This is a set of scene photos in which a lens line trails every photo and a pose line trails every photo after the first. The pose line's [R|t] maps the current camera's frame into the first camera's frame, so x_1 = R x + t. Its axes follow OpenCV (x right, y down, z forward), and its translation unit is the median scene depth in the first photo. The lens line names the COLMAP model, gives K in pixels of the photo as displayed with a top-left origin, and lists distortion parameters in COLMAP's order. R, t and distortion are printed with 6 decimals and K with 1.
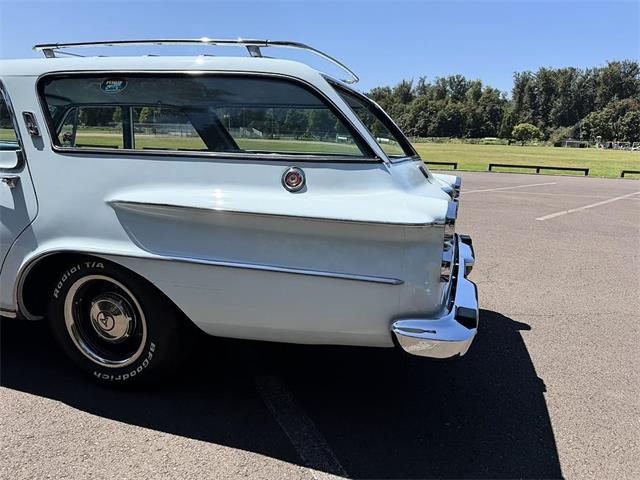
lens RADIAL K [[474.3, 0, 306.1], [0, 474.3, 237.2], [0, 0, 1]] dist [-0.007395, -0.001861]
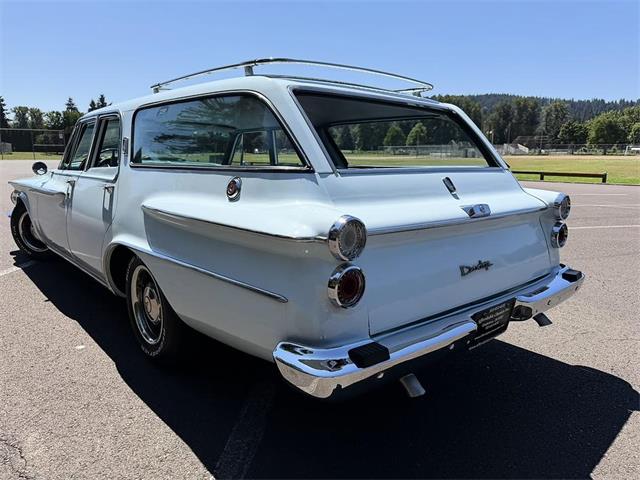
lens RADIAL K [[460.4, 0, 320.6], [0, 460.4, 238.5], [0, 0, 1]] dist [-0.002263, -0.006429]
pose [[0.813180, 0.060581, -0.578851, 0.718961], [-0.082194, 0.996554, -0.011172, -0.018102], [0.576179, 0.056663, 0.815357, 0.293546]]
